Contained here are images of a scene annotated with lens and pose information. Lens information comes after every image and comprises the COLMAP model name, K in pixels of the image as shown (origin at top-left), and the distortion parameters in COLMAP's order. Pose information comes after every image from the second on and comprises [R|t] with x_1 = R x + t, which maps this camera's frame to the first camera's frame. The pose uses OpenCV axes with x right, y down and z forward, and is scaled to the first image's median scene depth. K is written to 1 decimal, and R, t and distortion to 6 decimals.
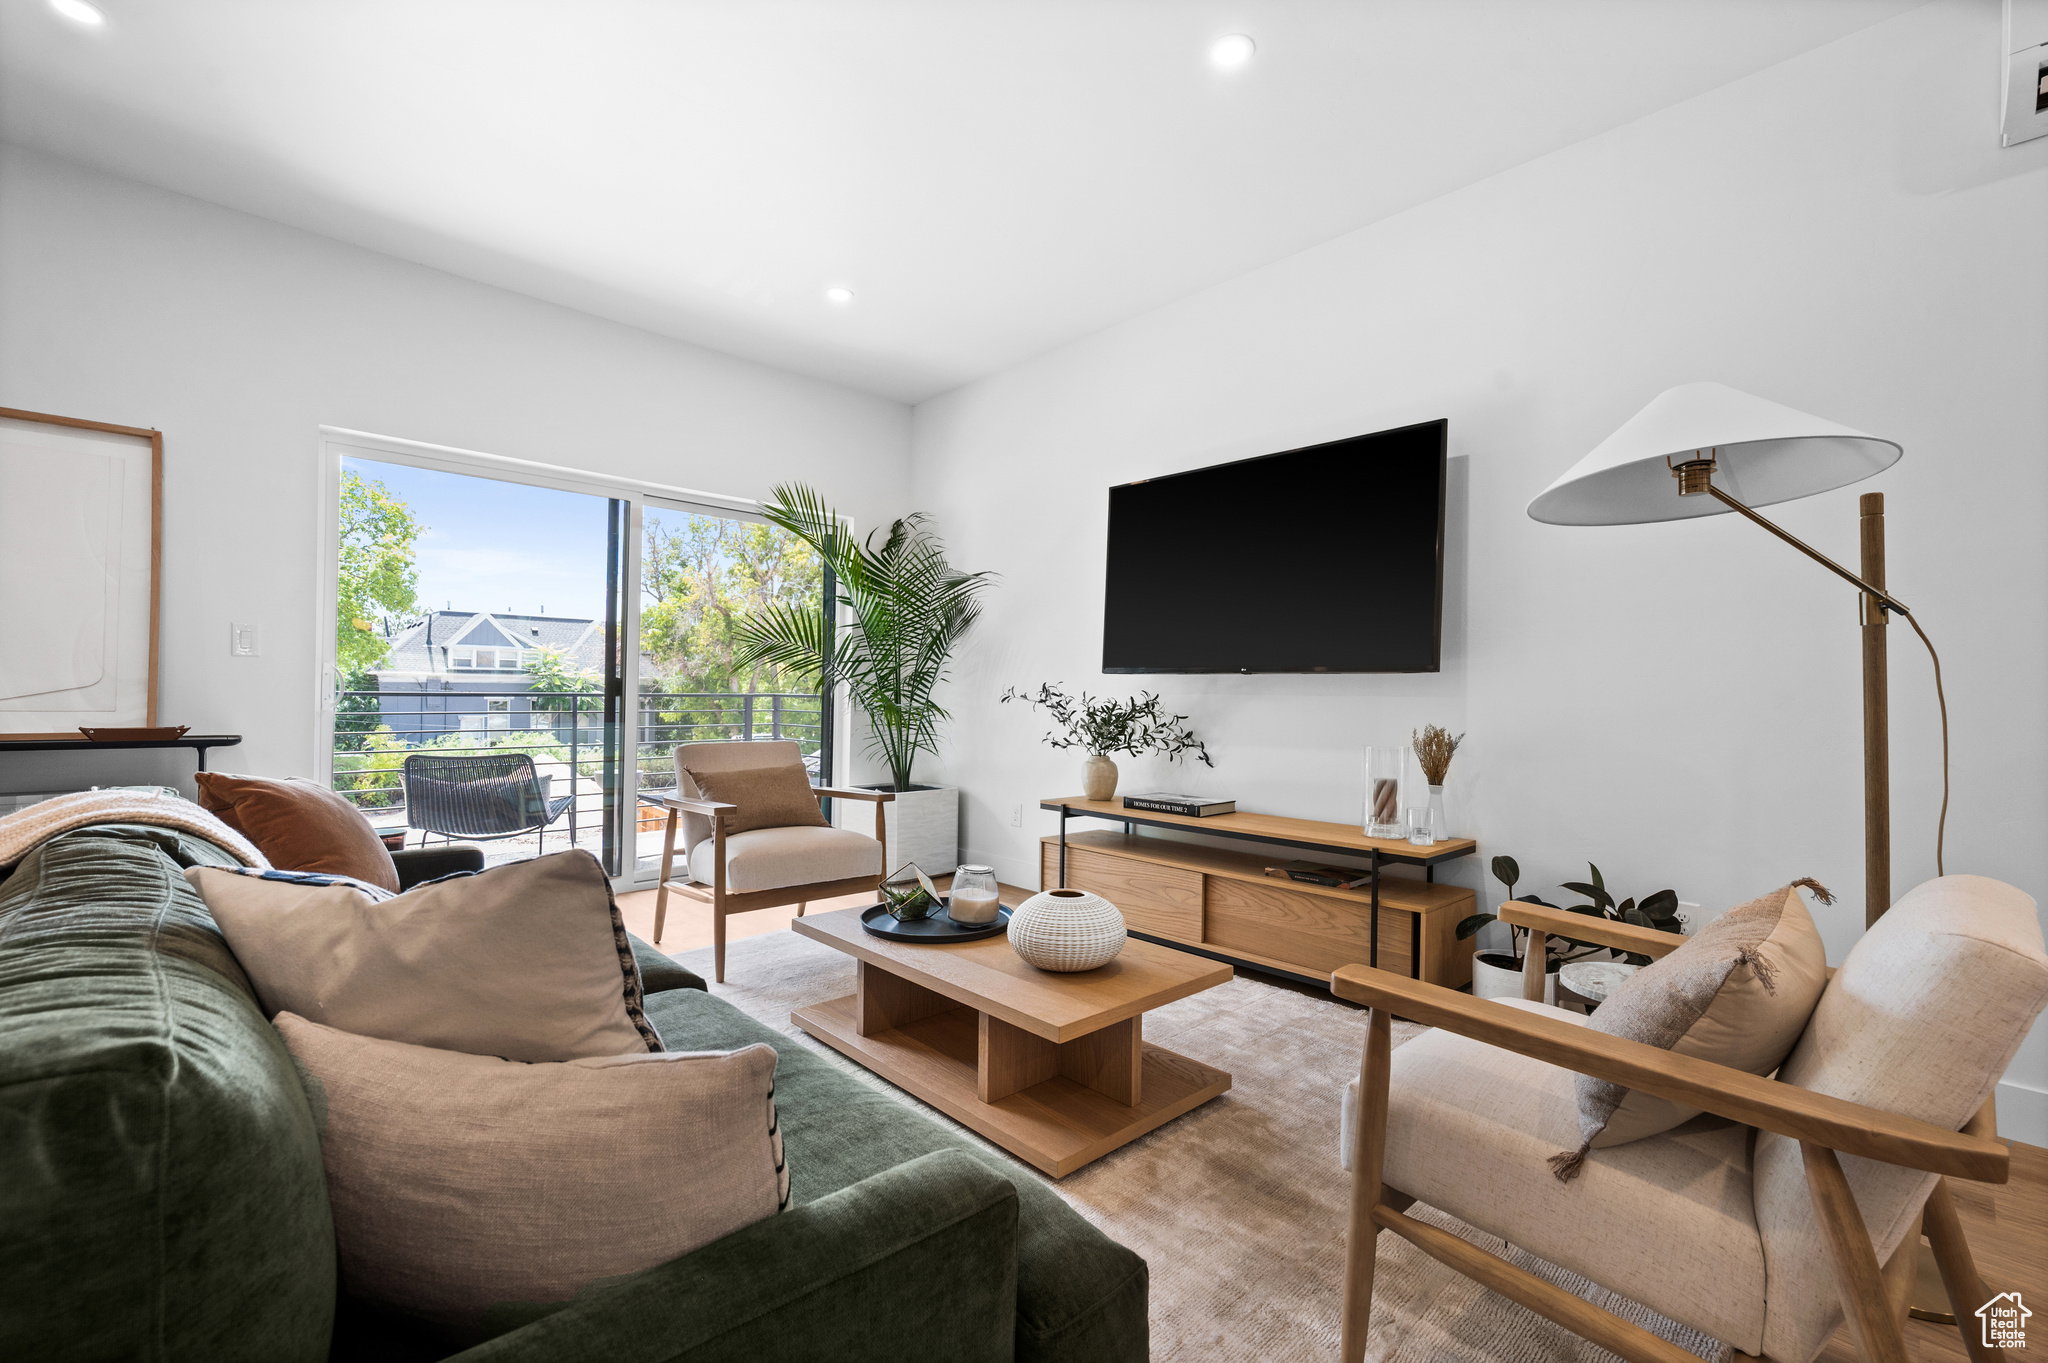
lens RADIAL K [[880.0, 0, 1029.1], [0, 880.0, 672.4], [0, 0, 1]] dist [0.000256, 0.000207]
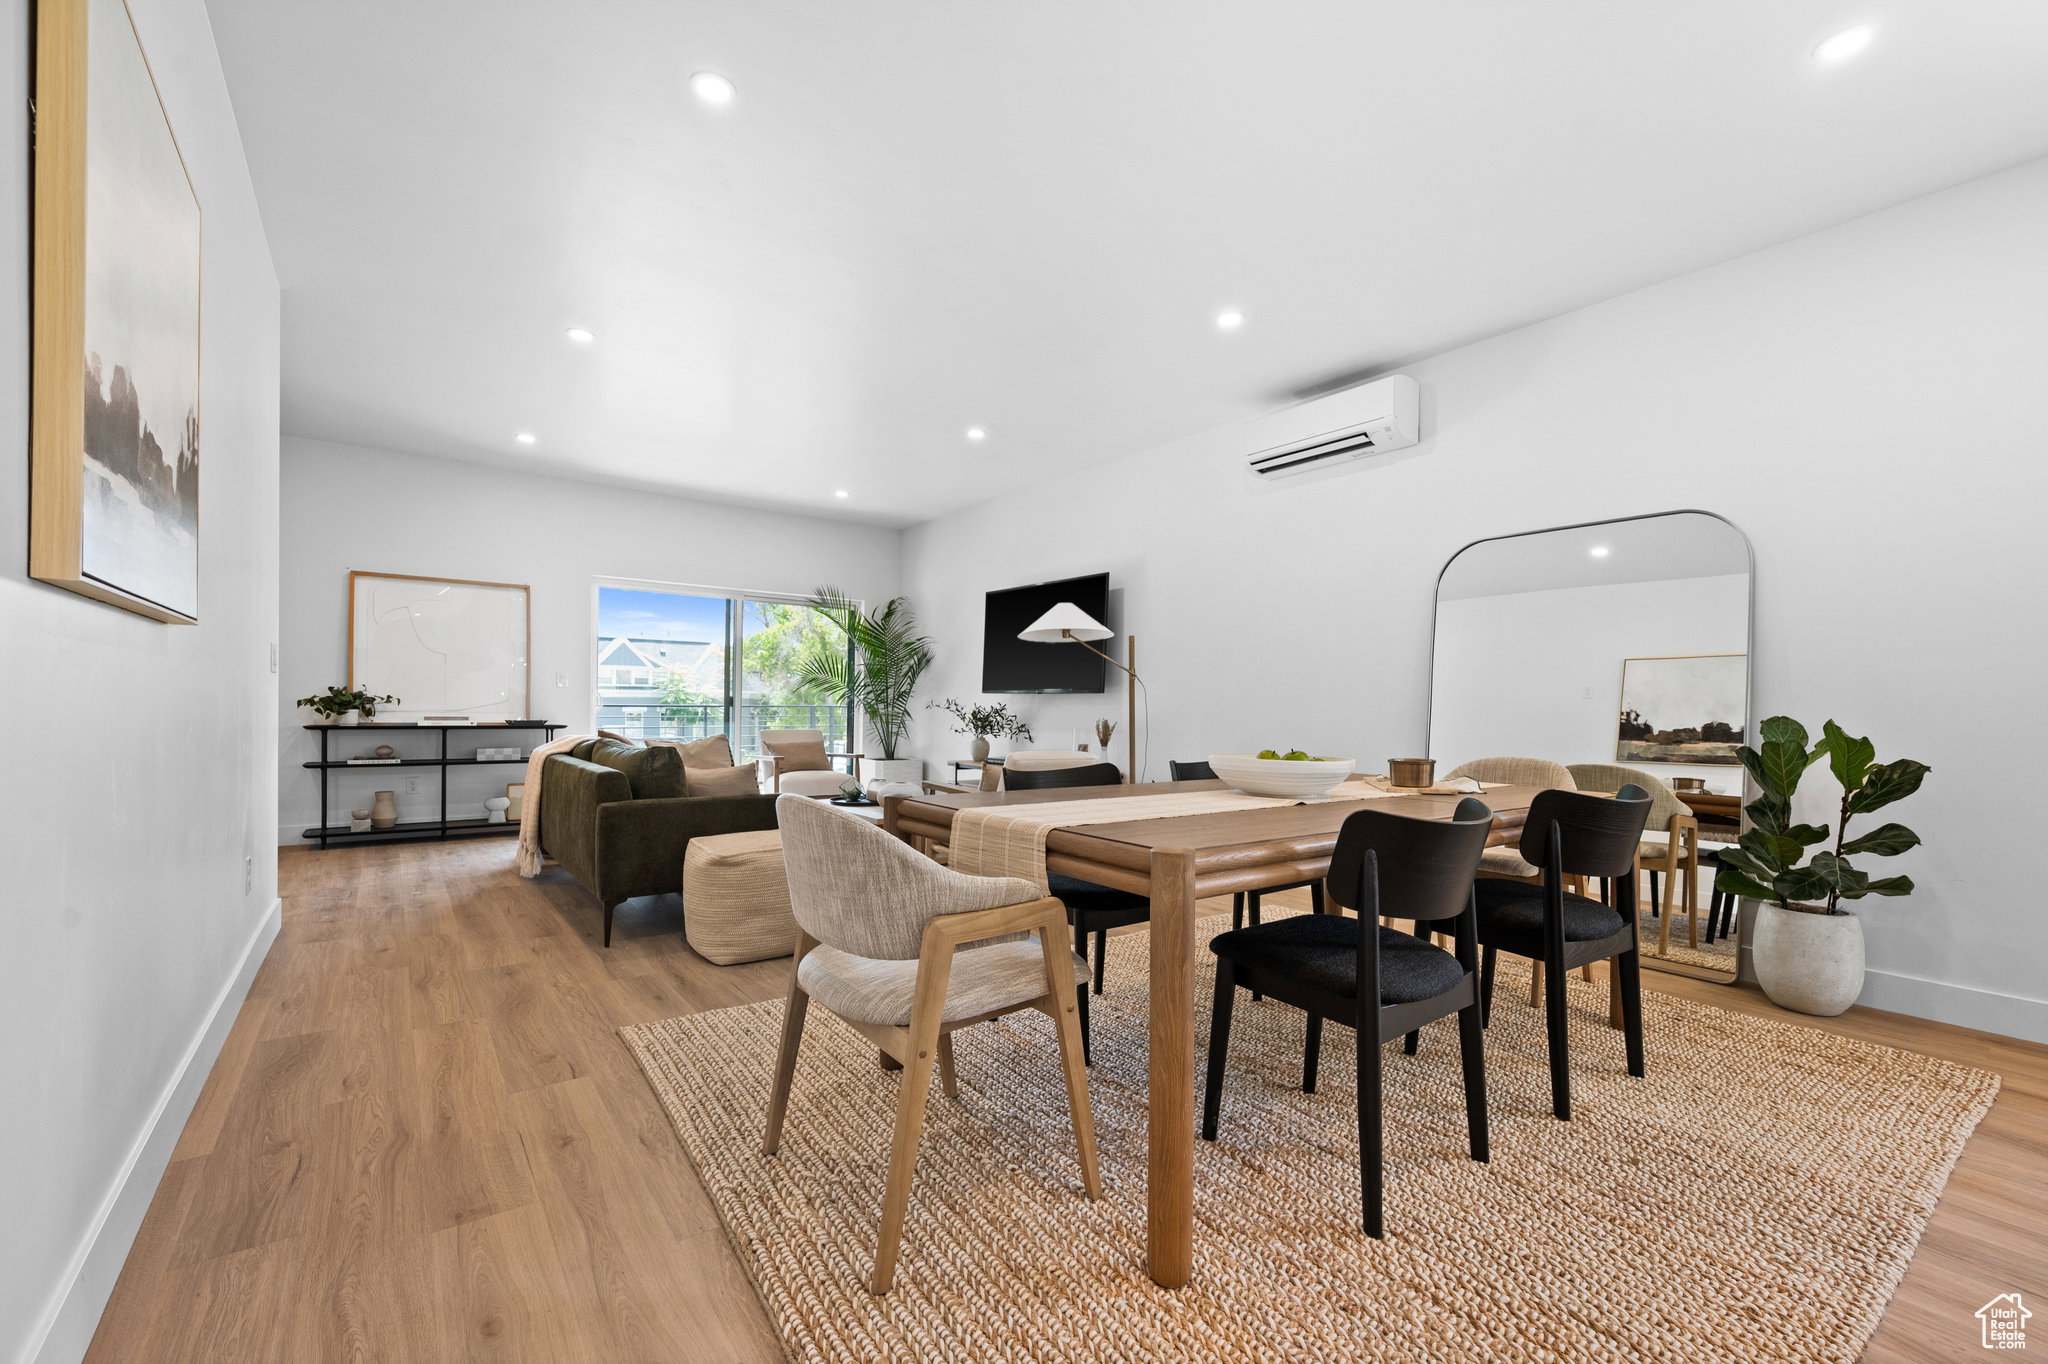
lens RADIAL K [[846.0, 0, 1024.0], [0, 846.0, 682.0], [0, 0, 1]] dist [-0.000300, -0.000027]
pose [[0.994485, -0.005948, -0.104715, 0.359796], [0.005542, 0.999976, -0.004167, -0.014381], [0.104737, 0.003563, 0.994494, -0.763647]]
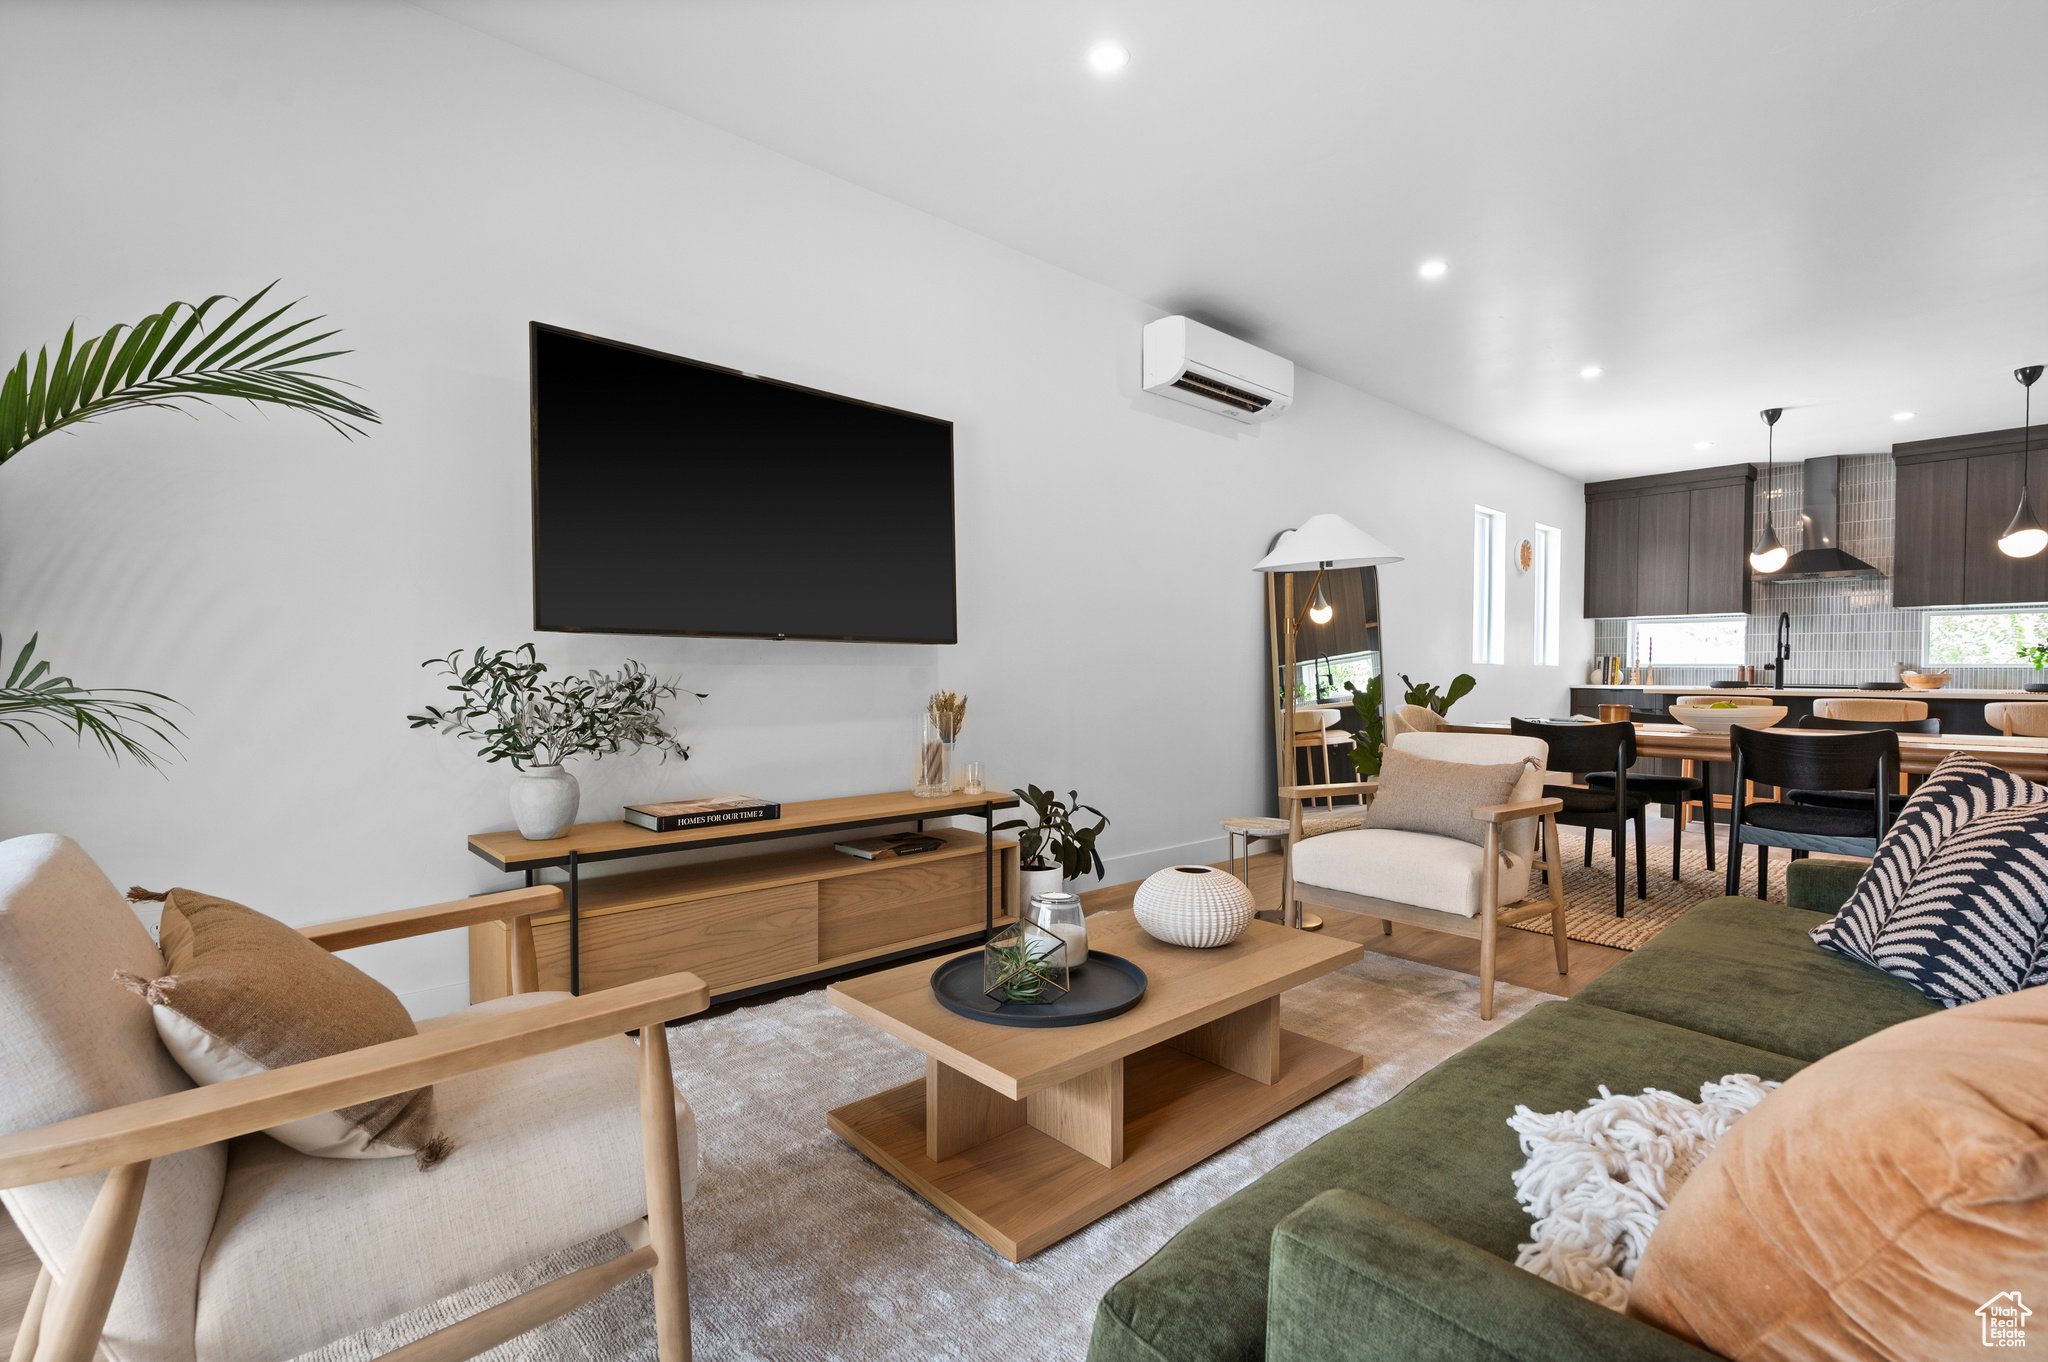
lens RADIAL K [[921.4, 0, 1024.0], [0, 921.4, 681.0], [0, 0, 1]] dist [0.001186, 0.000060]
pose [[0.030407, -0.013142, 0.999451, -0.541096], [-0.016403, 0.999772, 0.013645, 0.022376], [-0.999403, -0.016809, 0.030184, 0.646382]]
